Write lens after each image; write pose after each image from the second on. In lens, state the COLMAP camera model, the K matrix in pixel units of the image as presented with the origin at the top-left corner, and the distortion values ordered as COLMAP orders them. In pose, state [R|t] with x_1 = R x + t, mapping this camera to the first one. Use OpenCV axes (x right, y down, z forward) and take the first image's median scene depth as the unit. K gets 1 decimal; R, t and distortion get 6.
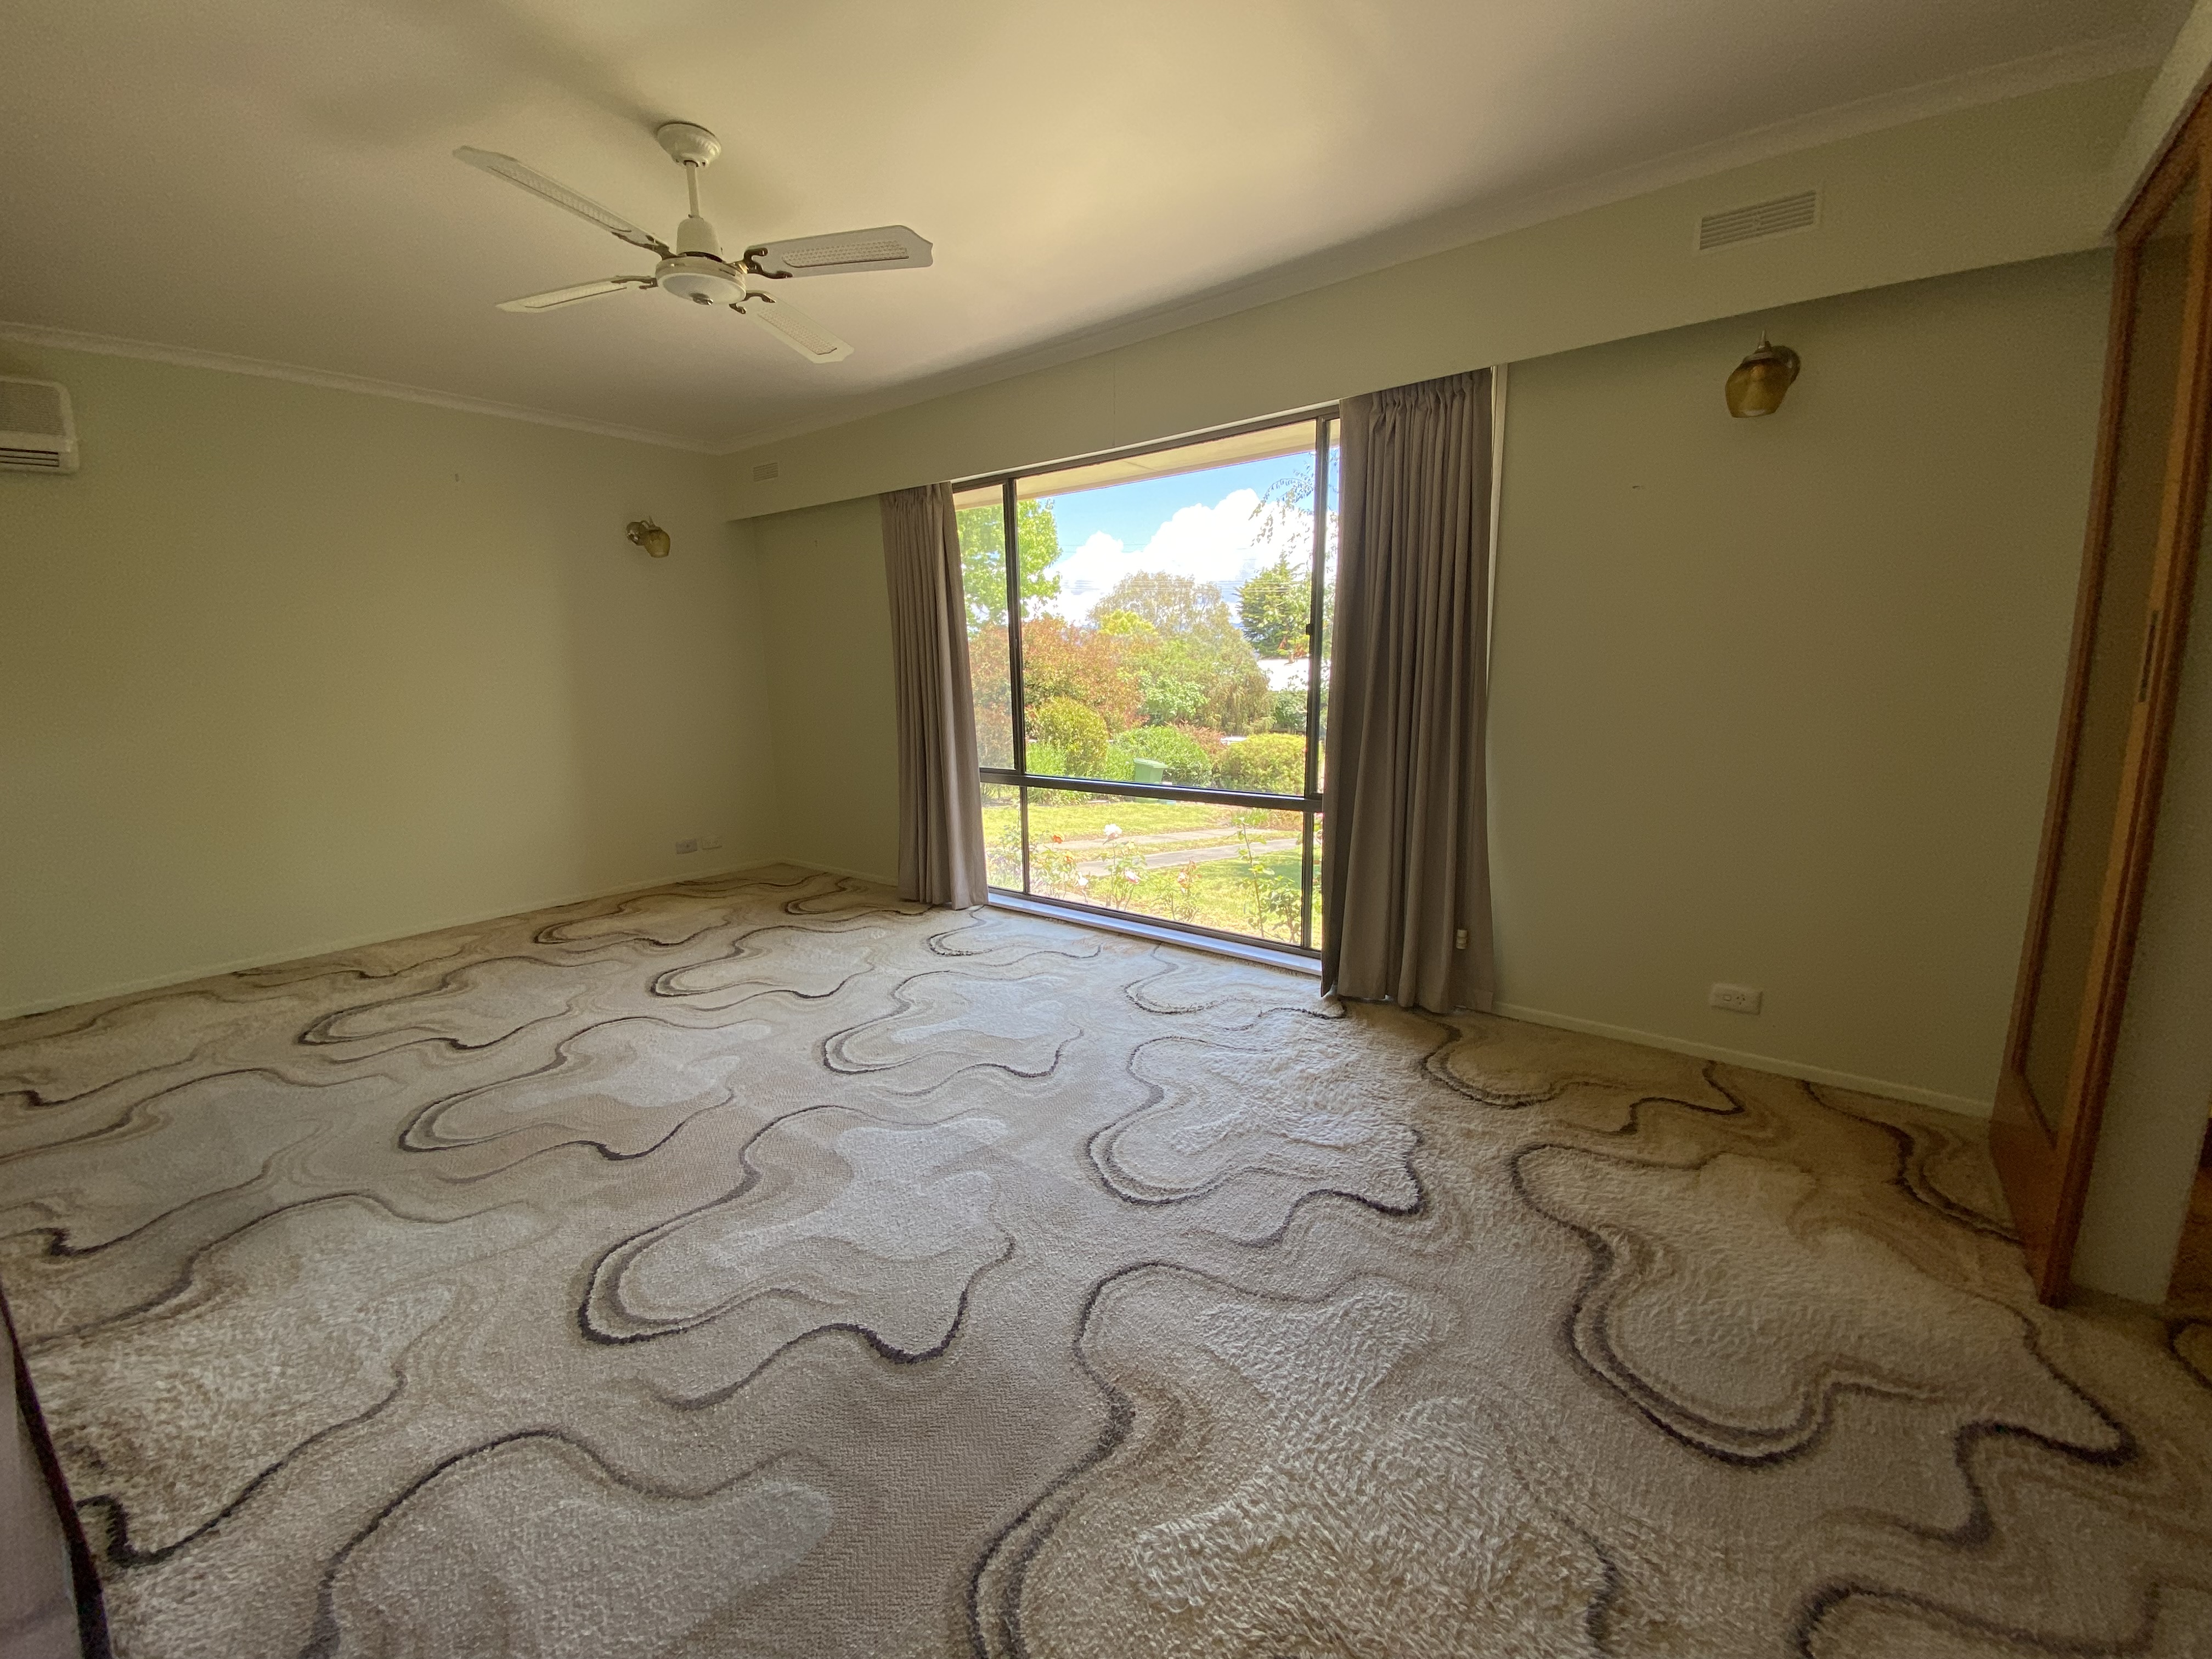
lens RADIAL K [[896.6, 0, 1089.6], [0, 896.6, 829.4], [0, 0, 1]] dist [0.026392, -0.023969]
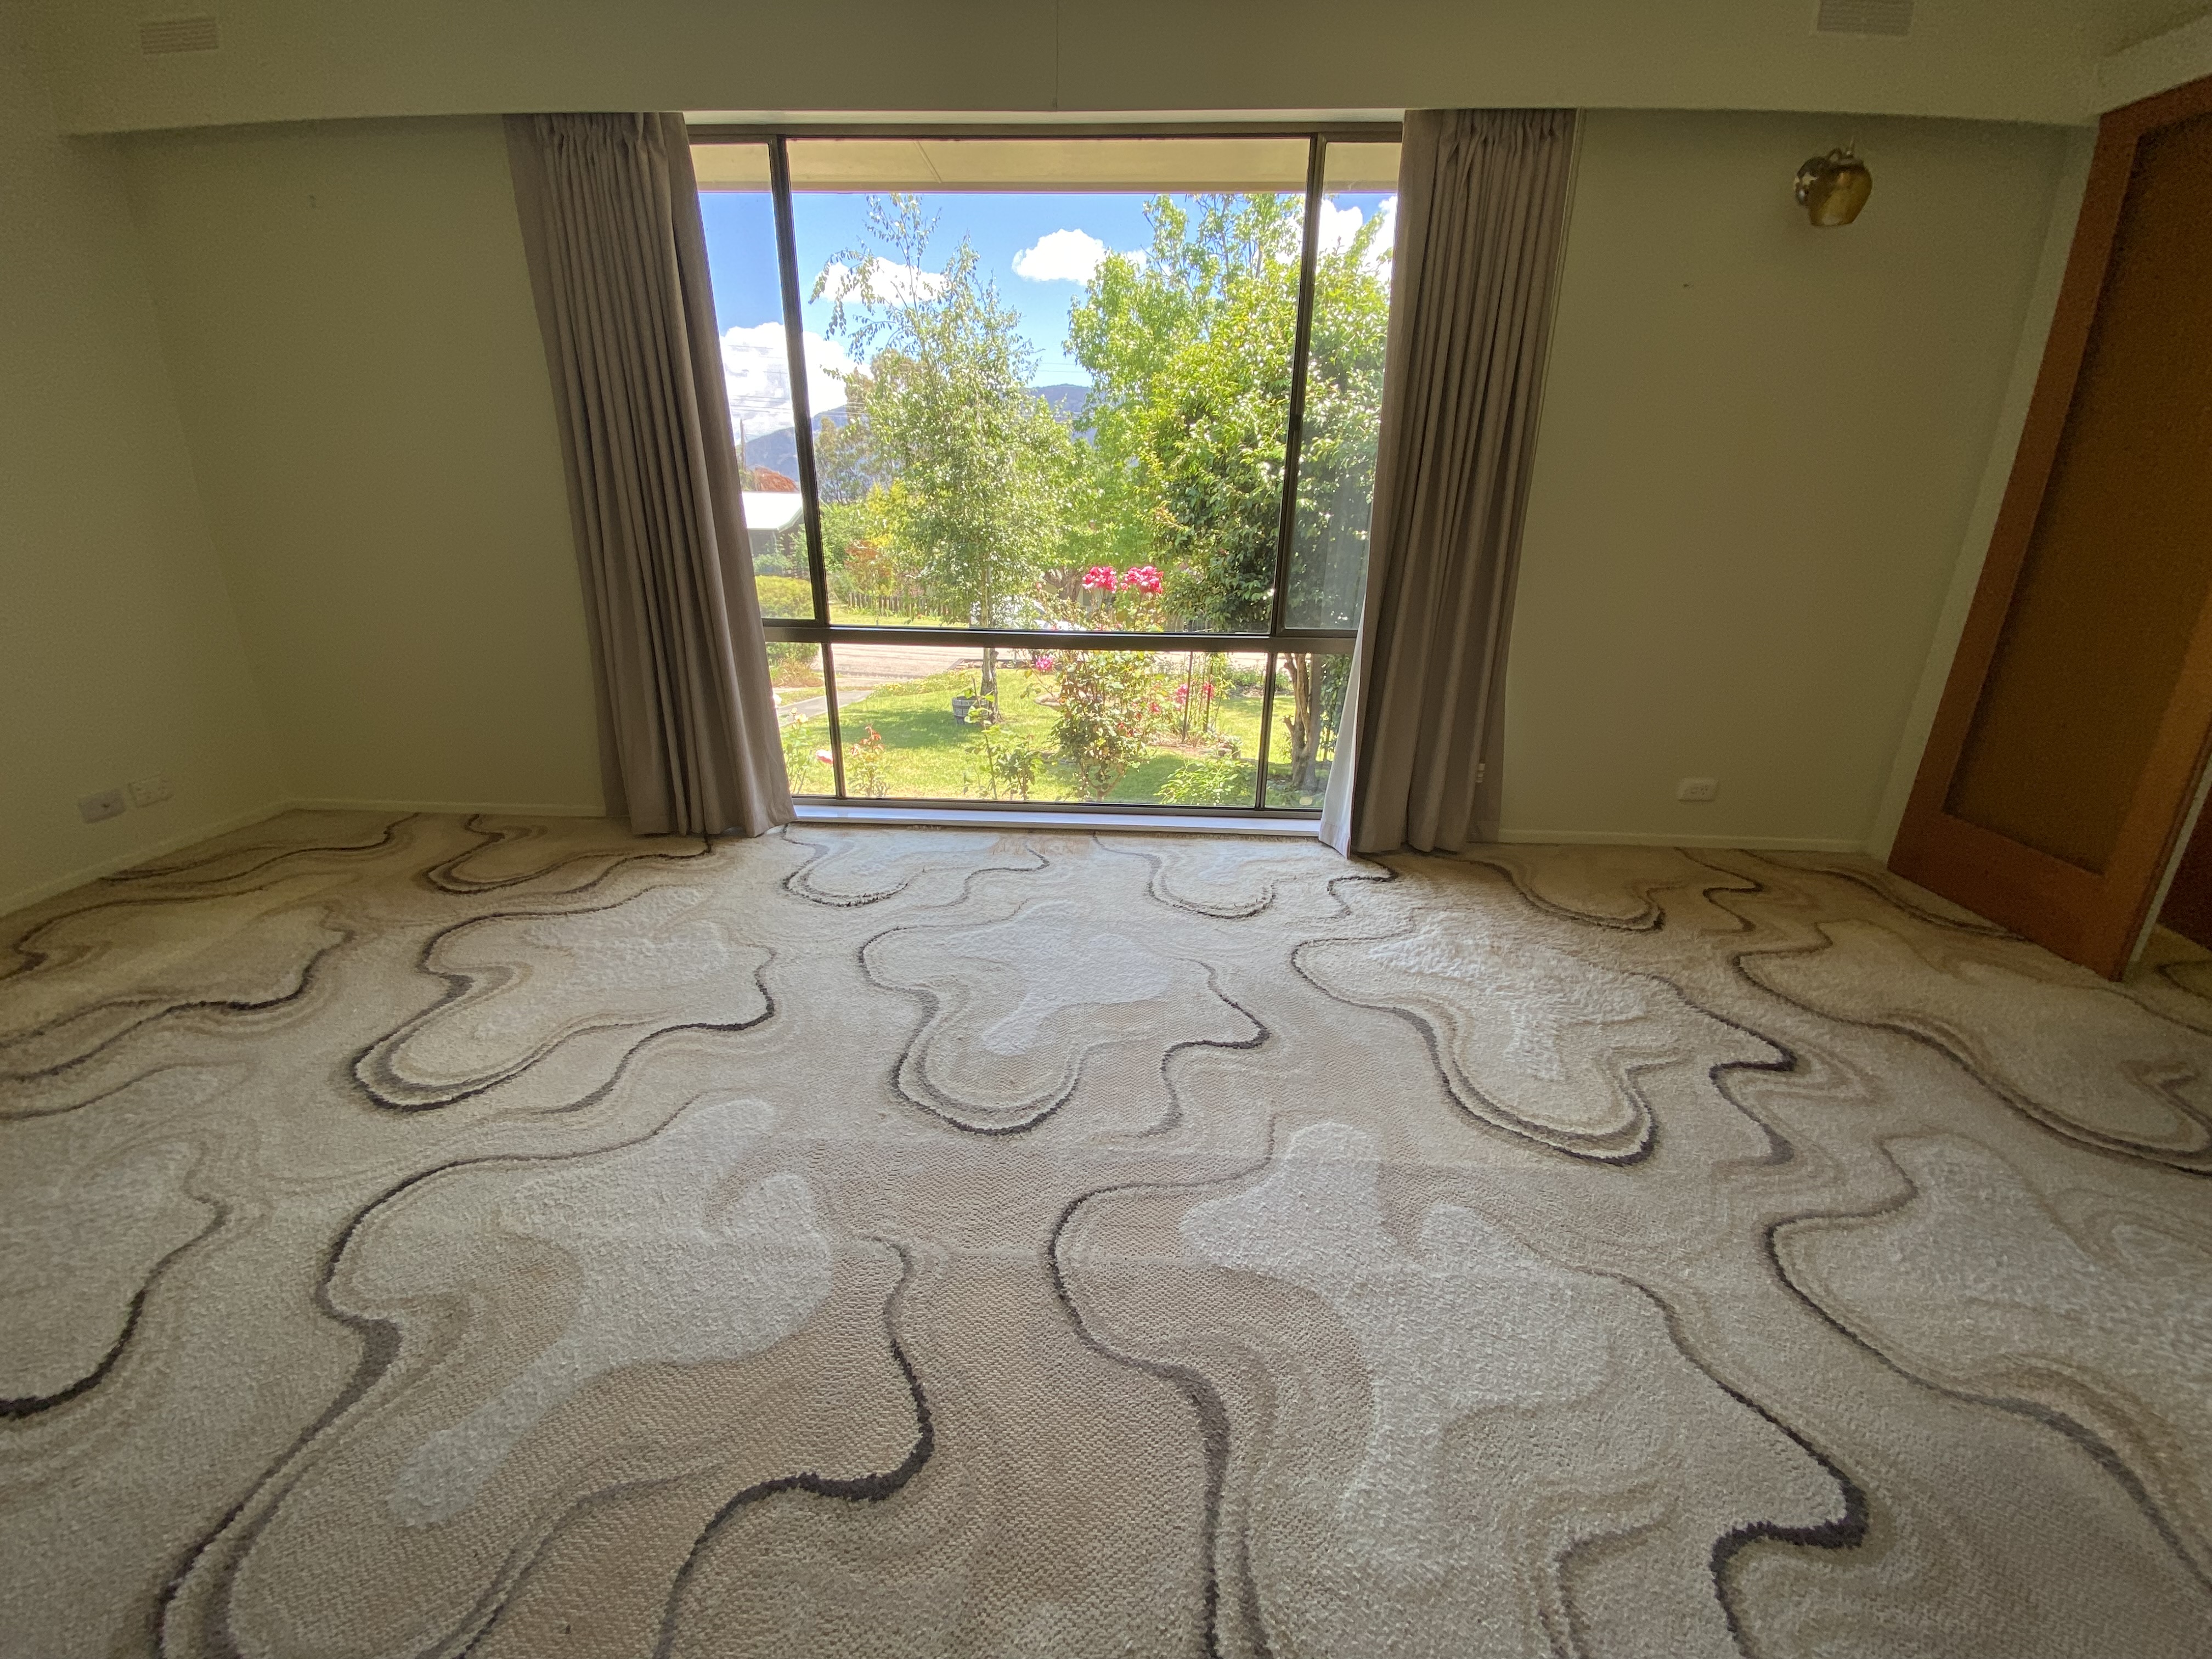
lens RADIAL K [[897.4, 0, 1091.7], [0, 897.4, 838.2], [0, 0, 1]] dist [0.026371, -0.020480]
pose [[0.813793, -0.178697, 0.552999, -0.422606], [0.080306, 0.977002, 0.197531, -0.032050], [-0.575579, -0.116340, 0.809428, 0.393212]]
